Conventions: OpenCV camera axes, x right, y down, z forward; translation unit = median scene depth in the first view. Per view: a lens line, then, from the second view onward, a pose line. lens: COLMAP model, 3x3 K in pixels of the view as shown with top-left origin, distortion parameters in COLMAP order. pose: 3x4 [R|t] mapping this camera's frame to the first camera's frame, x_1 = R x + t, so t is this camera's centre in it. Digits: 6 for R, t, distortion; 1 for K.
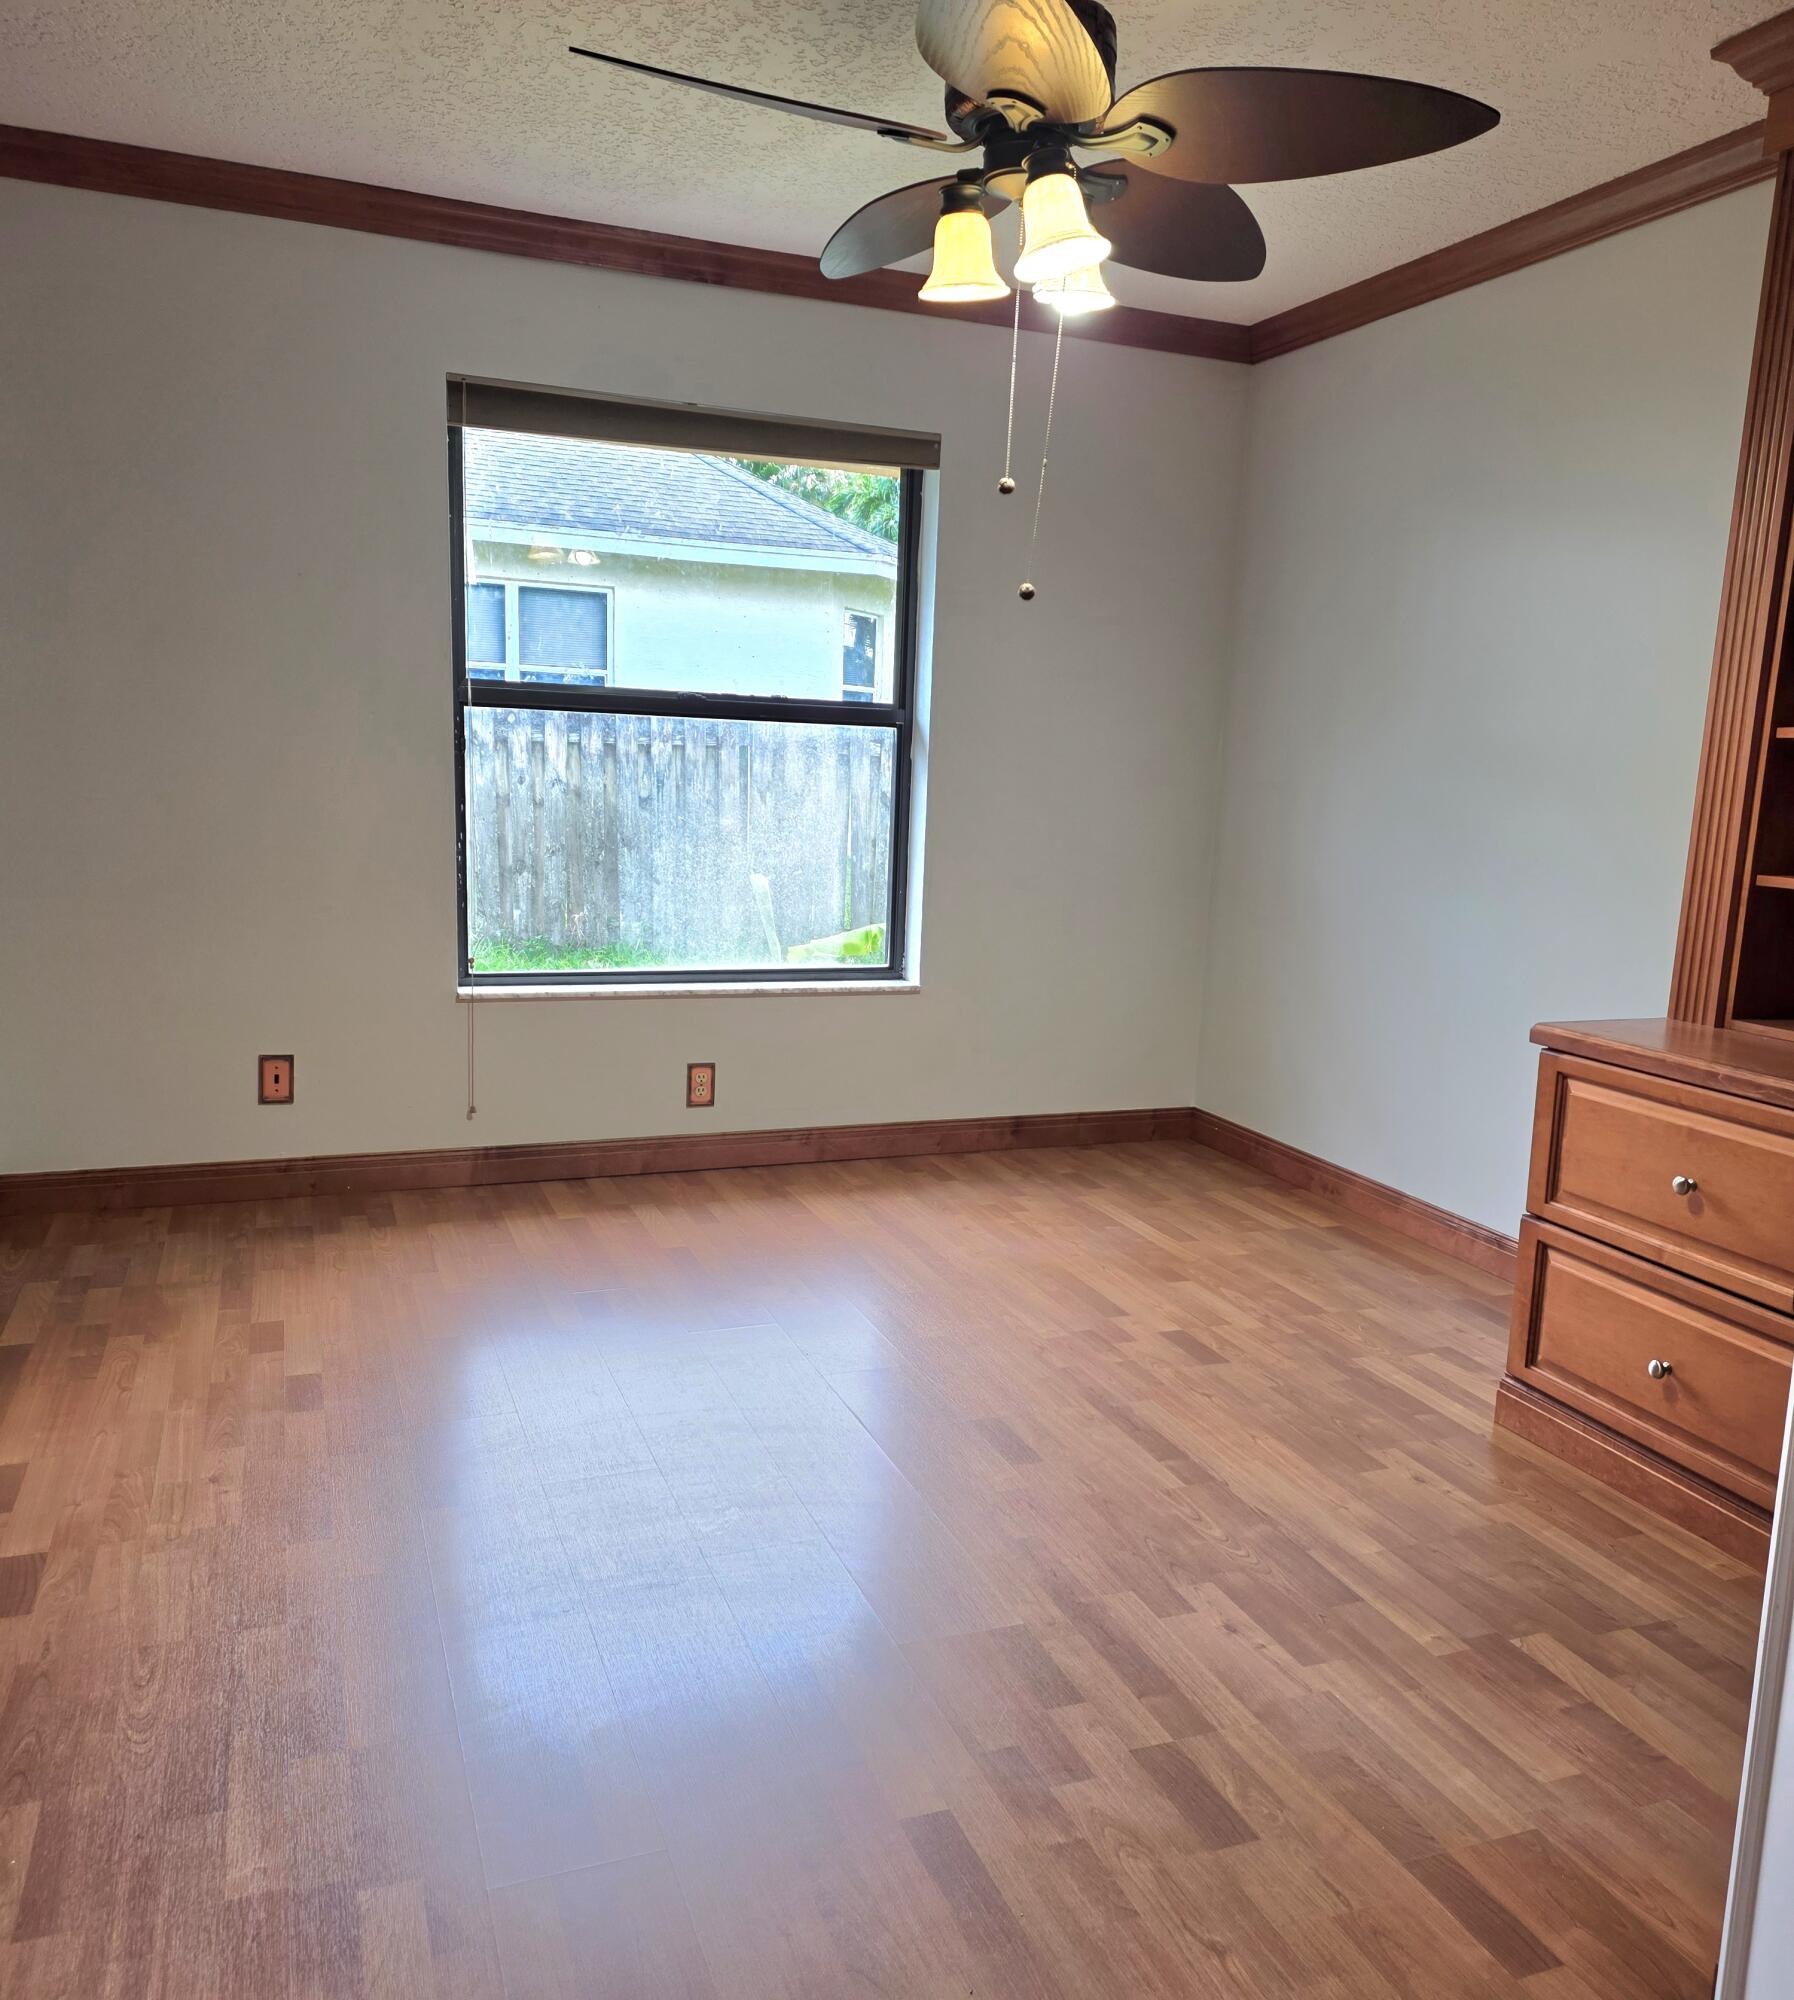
lens RADIAL K [[1580.2, 0, 897.3], [0, 1580.2, 1002.2], [0, 0, 1]] dist [0.007778, -0.000251]
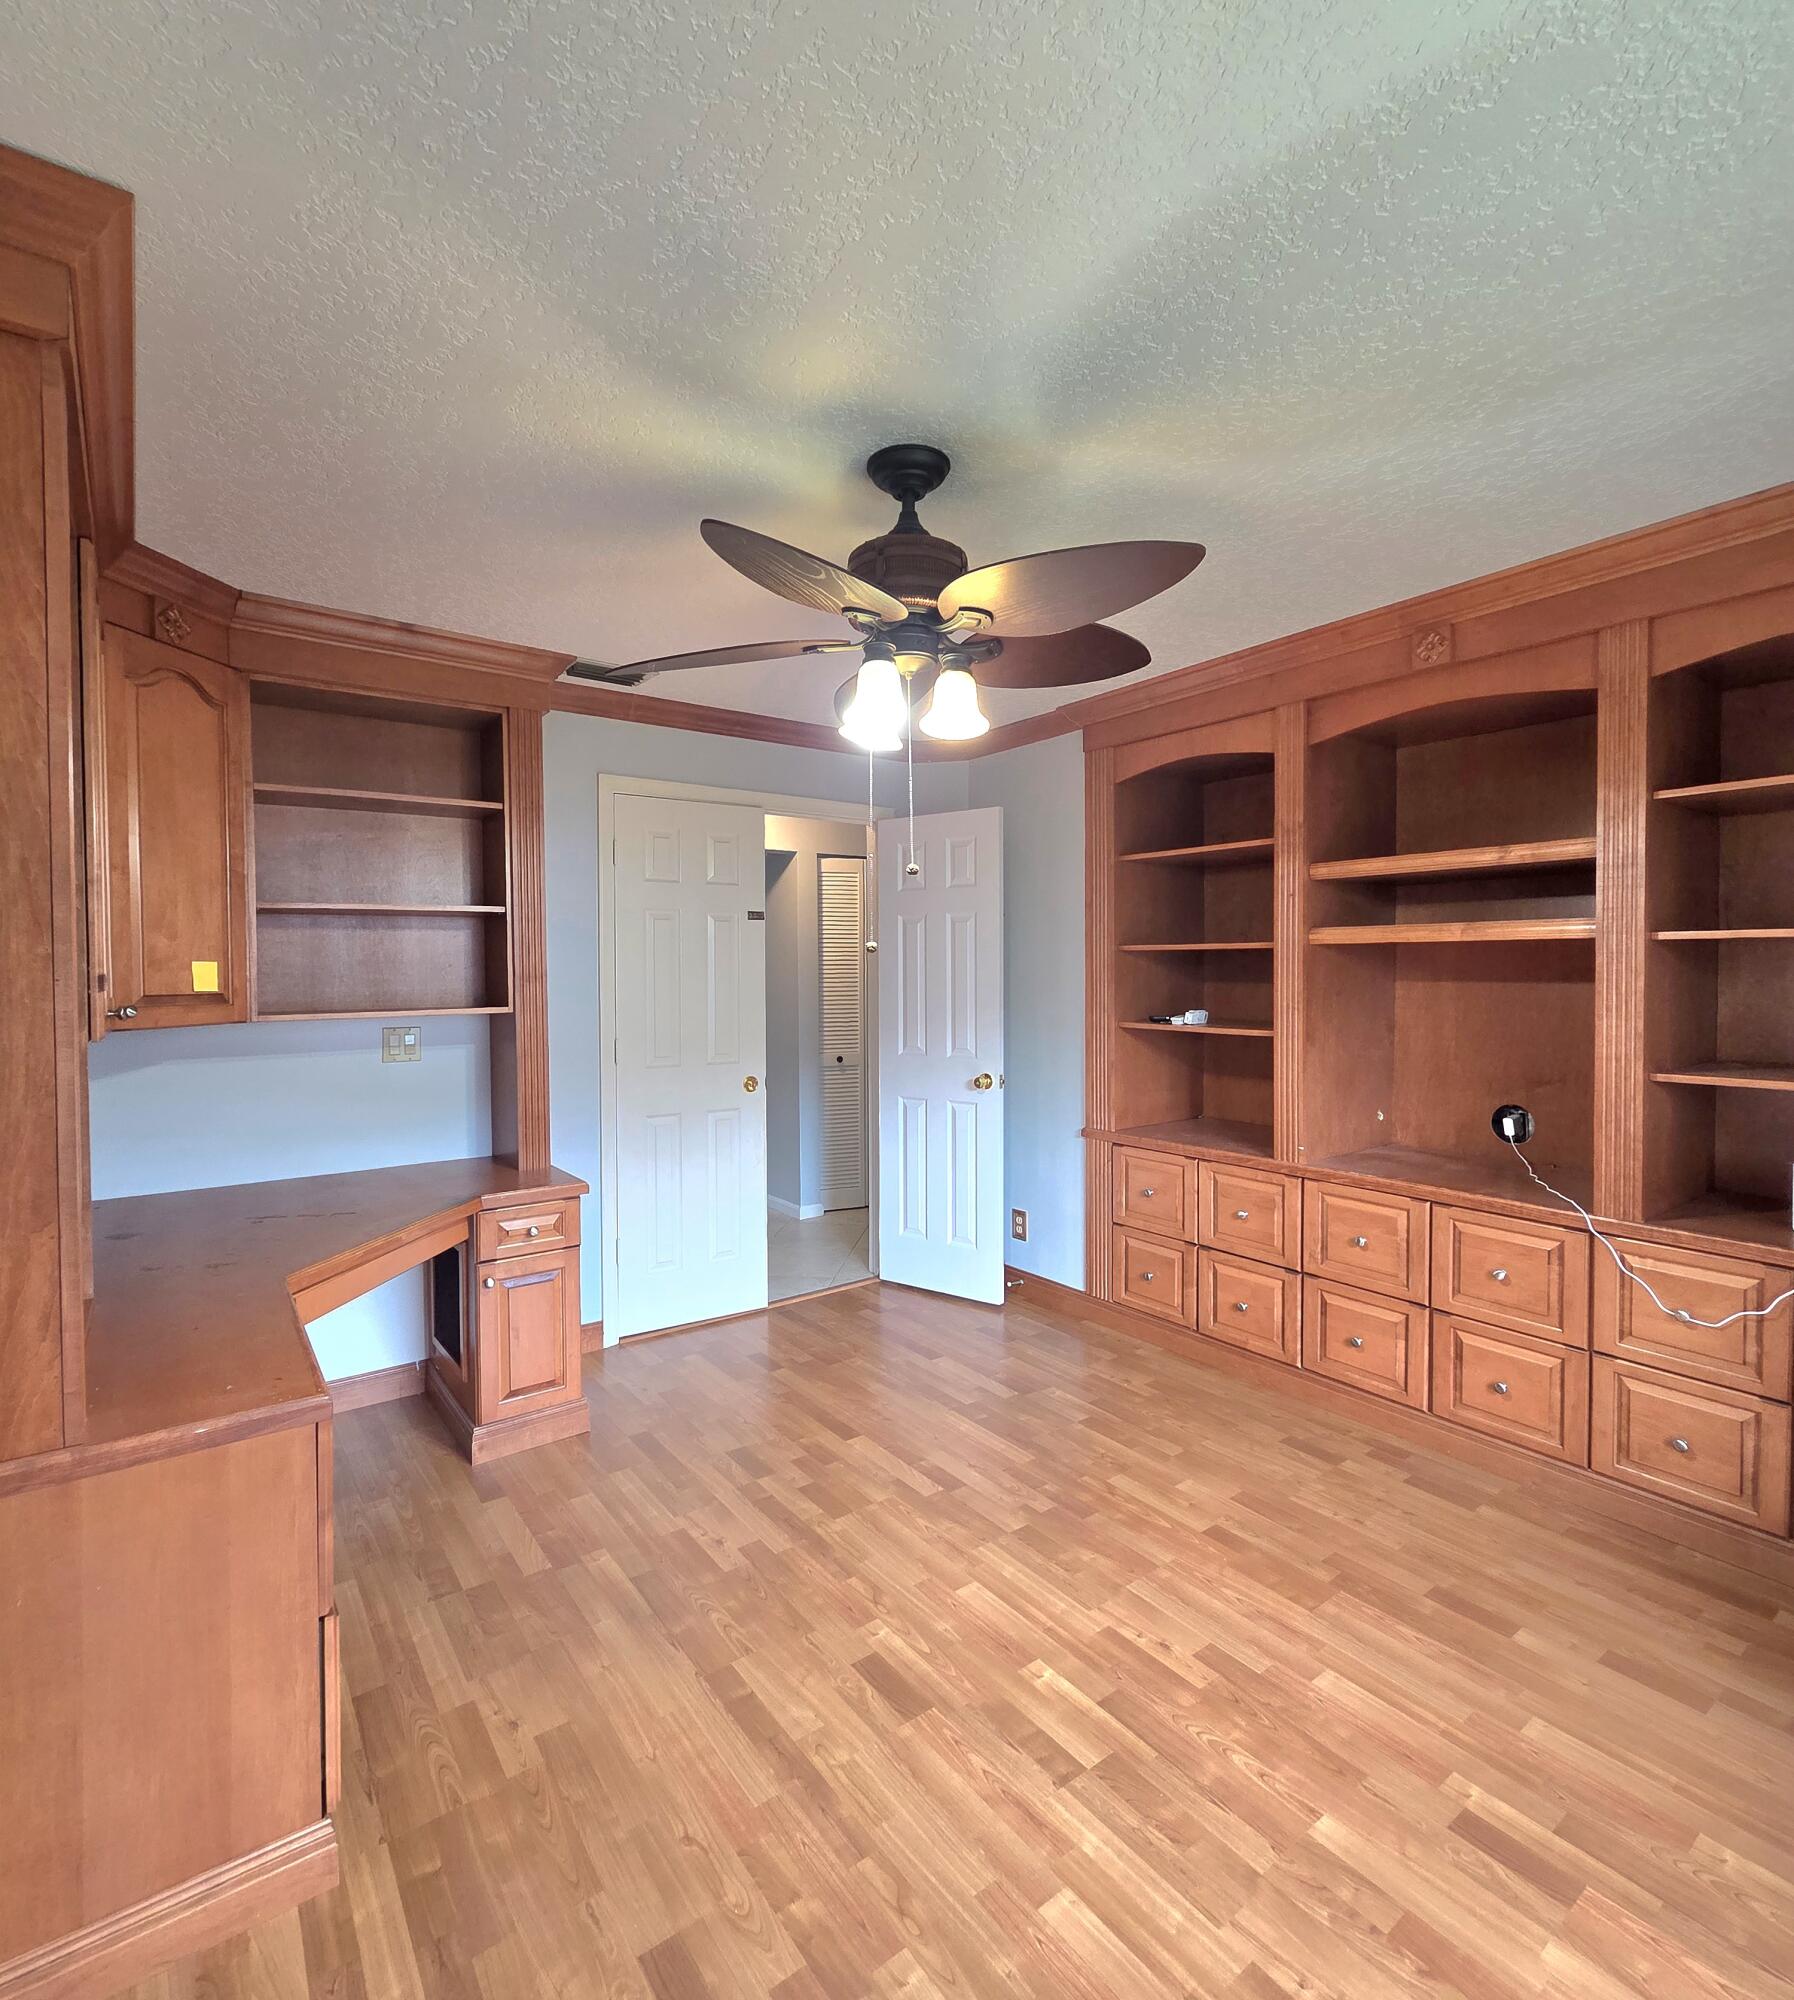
lens RADIAL K [[975.7, 0, 895.4], [0, 975.7, 994.9], [0, 0, 1]] dist [0.001154, 0.000421]
pose [[-0.962336, -0.022298, -0.270946, 0.281040], [-0.070641, 0.982907, 0.170012, -0.339751], [0.262523, 0.182749, -0.947462, 1.677323]]
